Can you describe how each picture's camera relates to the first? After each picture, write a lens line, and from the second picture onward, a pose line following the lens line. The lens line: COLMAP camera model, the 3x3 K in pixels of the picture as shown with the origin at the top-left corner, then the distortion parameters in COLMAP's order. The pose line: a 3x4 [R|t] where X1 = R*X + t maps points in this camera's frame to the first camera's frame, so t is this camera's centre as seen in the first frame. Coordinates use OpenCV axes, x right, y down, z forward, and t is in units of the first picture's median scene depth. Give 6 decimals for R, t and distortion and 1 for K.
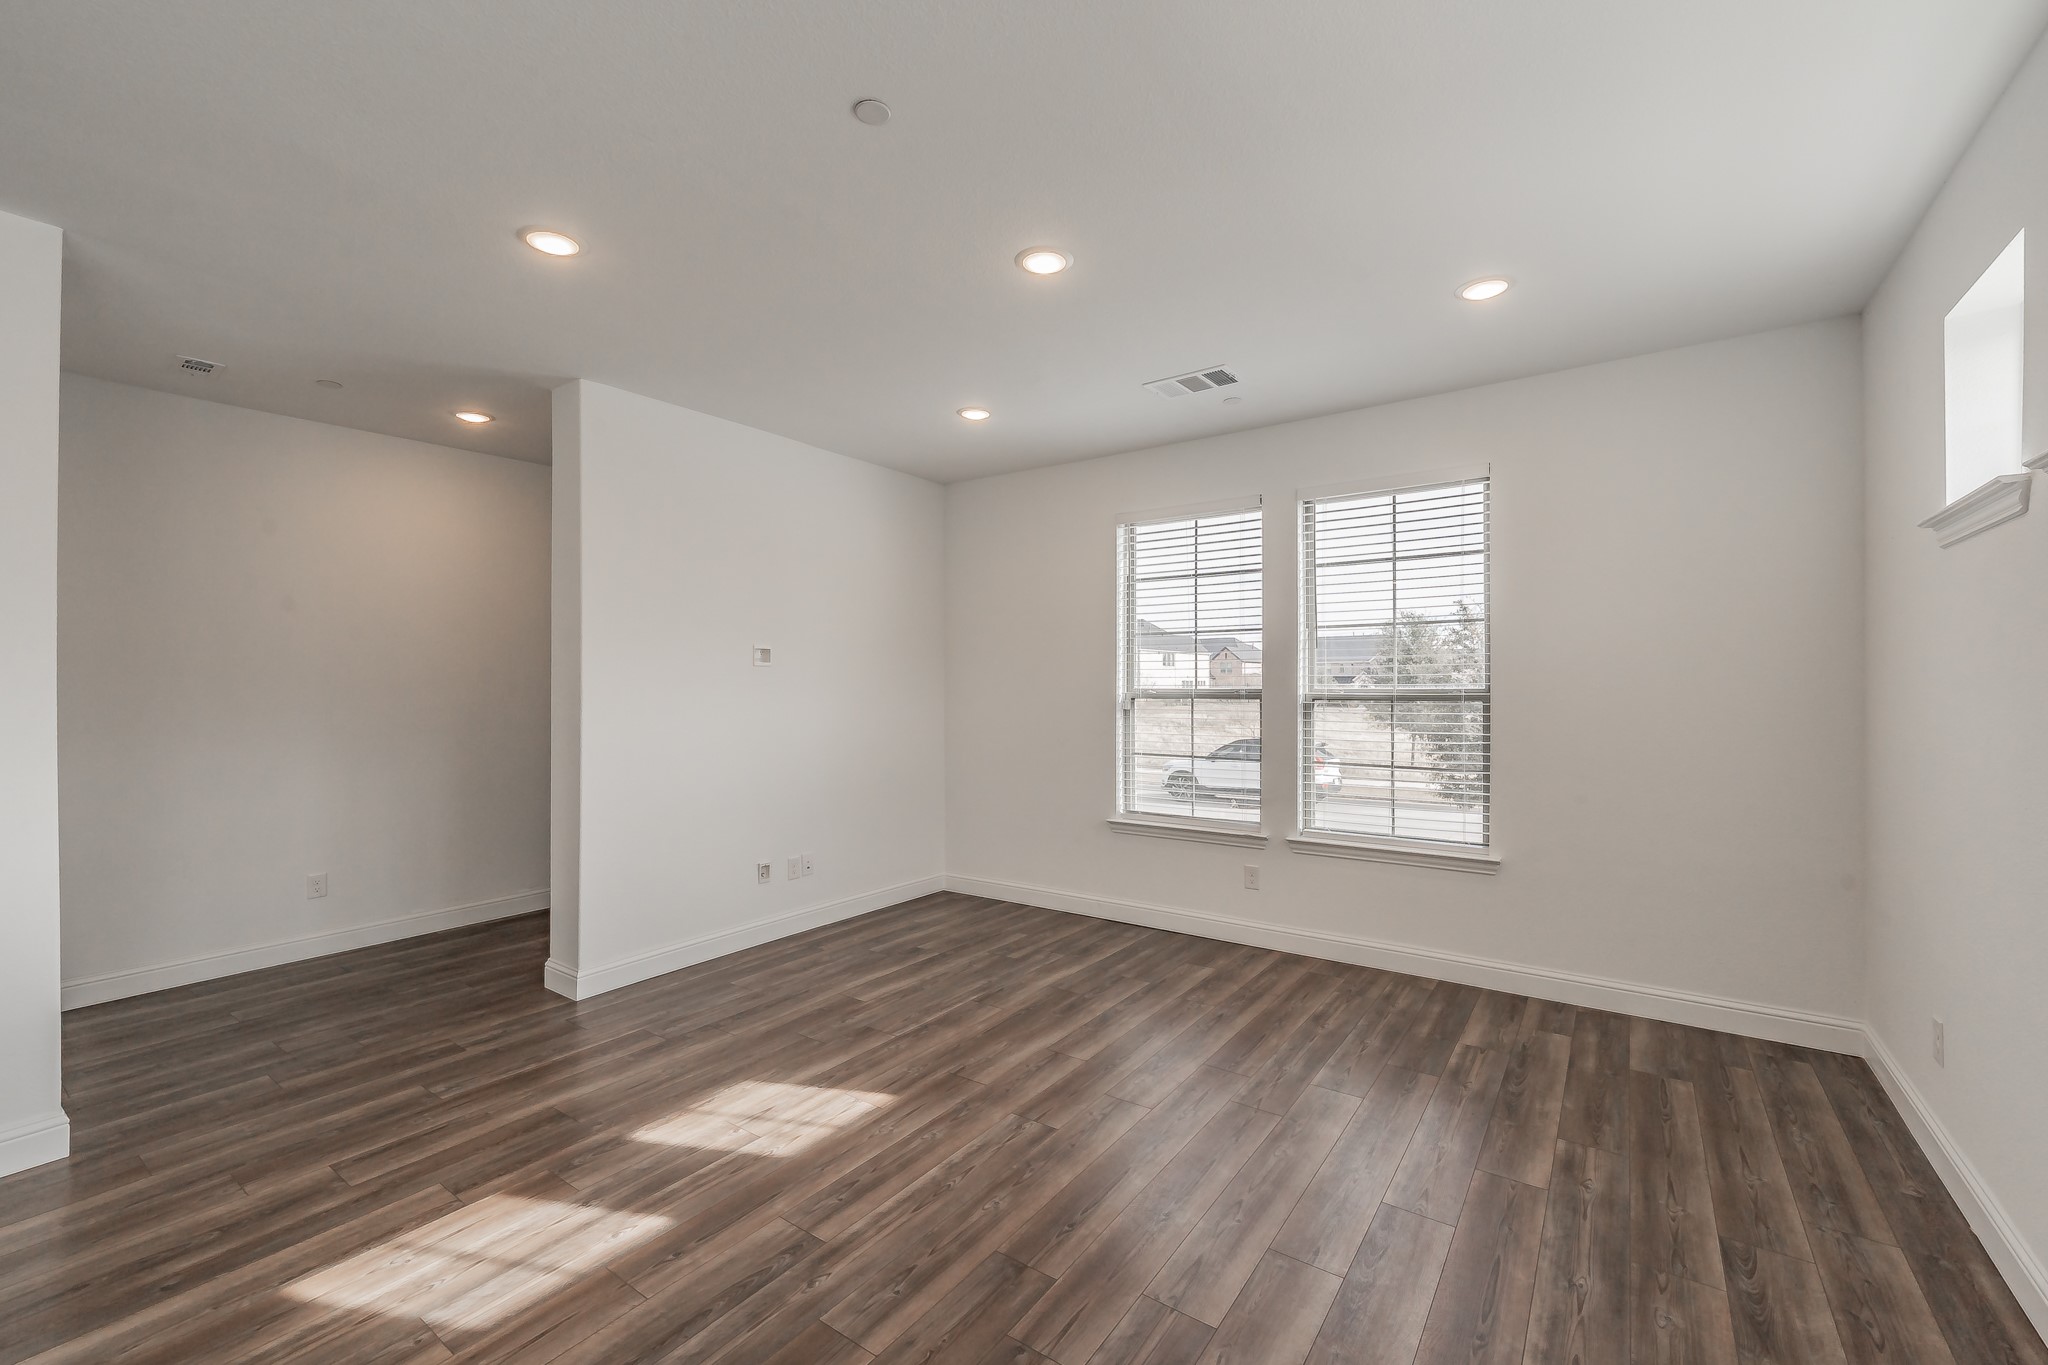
lens RADIAL K [[844.6, 0, 1023.0], [0, 844.6, 680.9], [0, 0, 1]] dist [-0.000150, 0.000023]
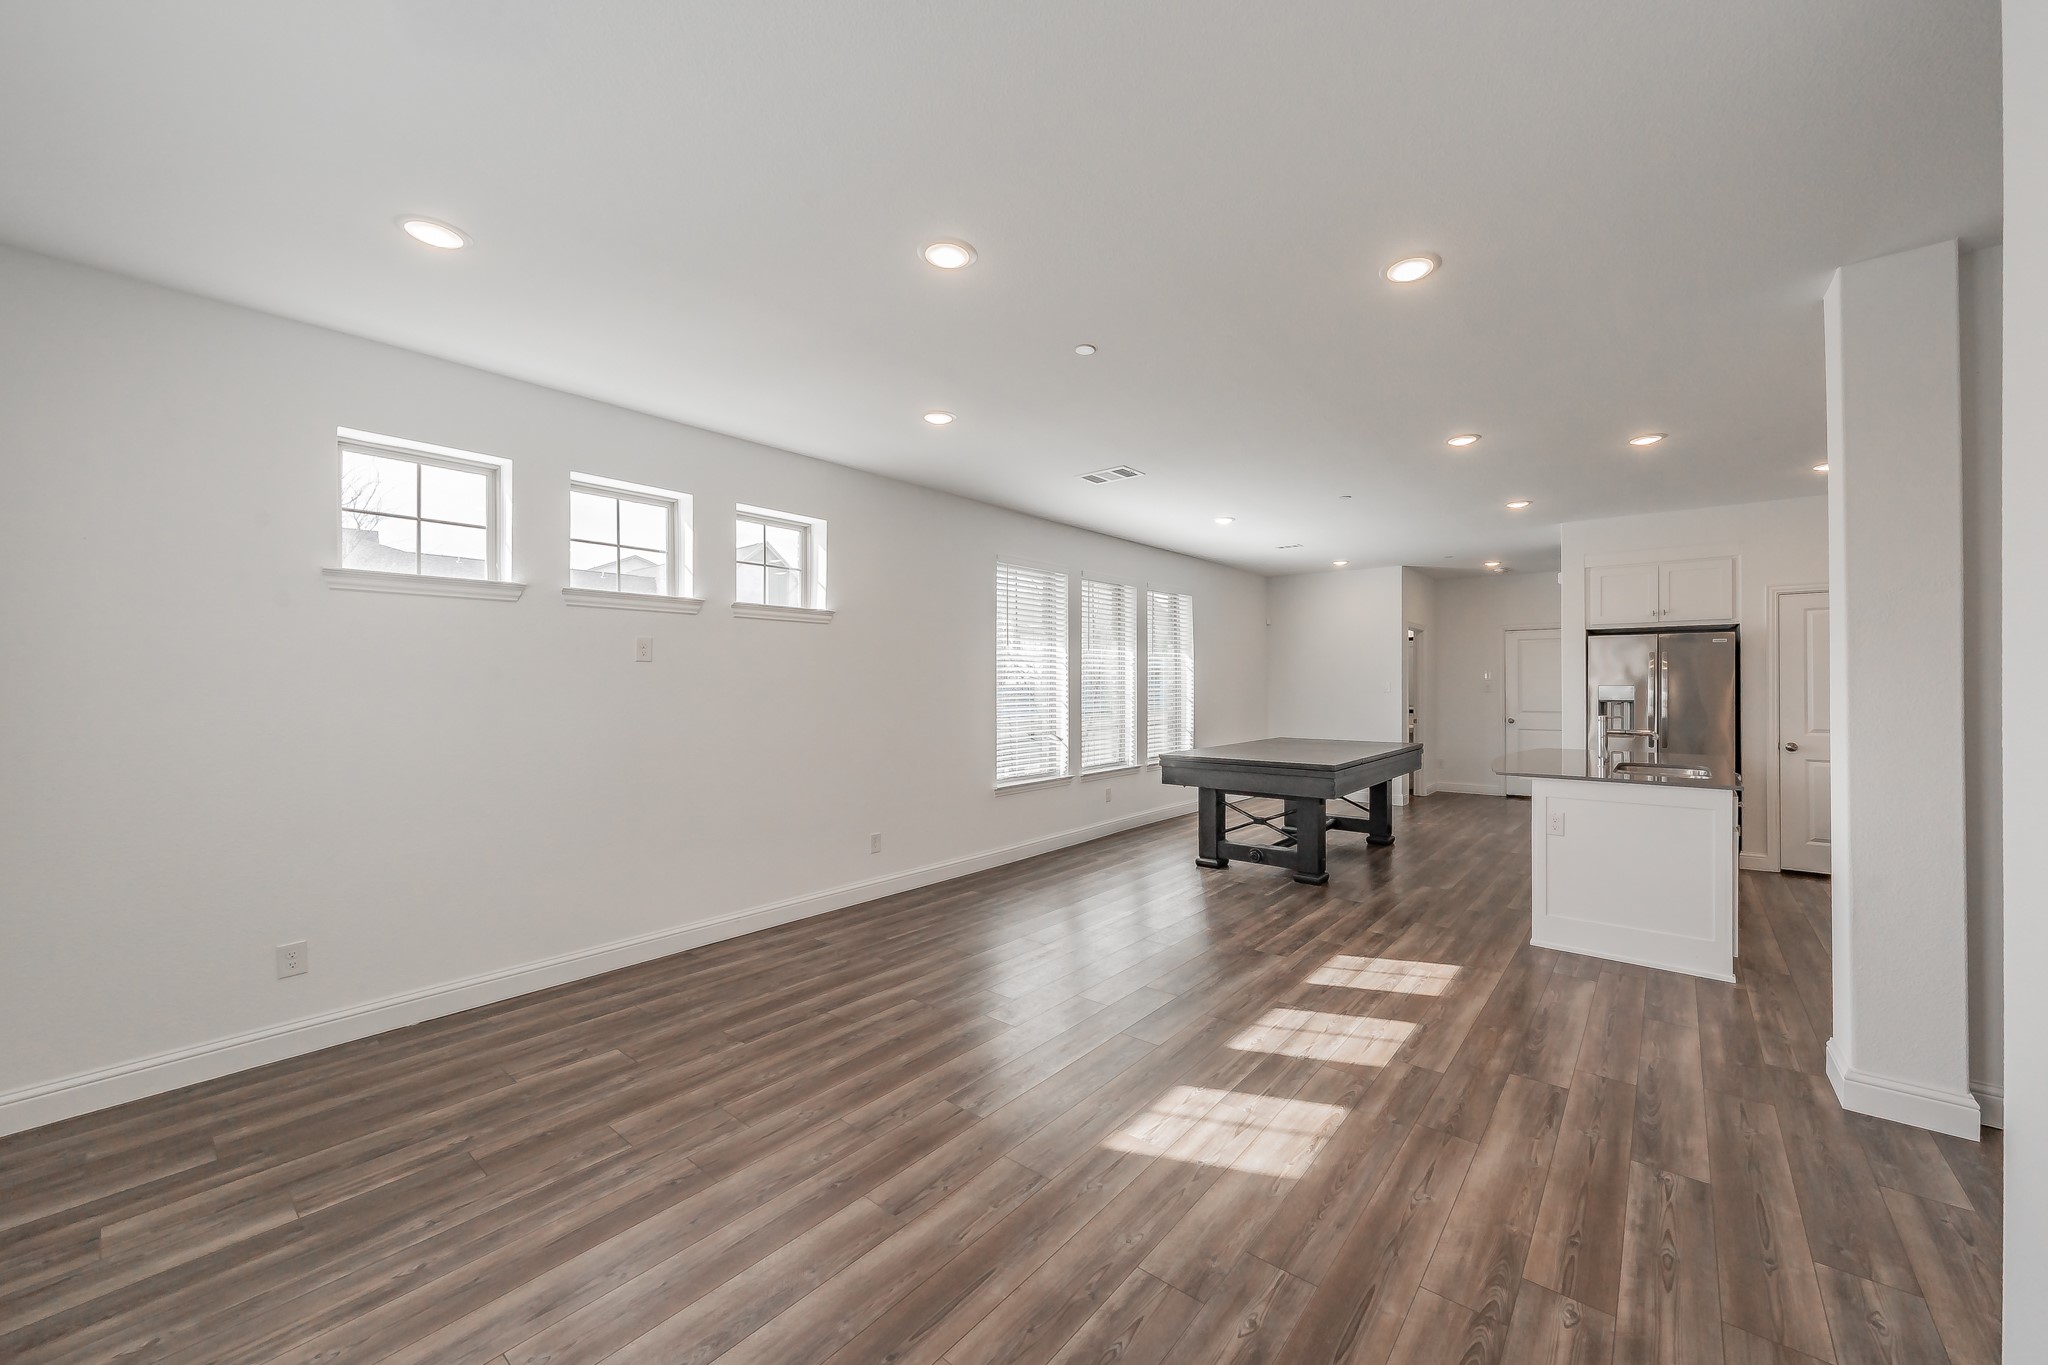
lens RADIAL K [[758.3, 0, 1028.0], [0, 758.3, 683.0], [0, 0, 1]] dist [-0.000013, -0.000004]
pose [[-0.995763, 0.006058, 0.091759, -0.152763], [0.005298, 0.999950, -0.008518, 0.010487], [-0.091806, -0.007996, -0.995745, 1.903201]]
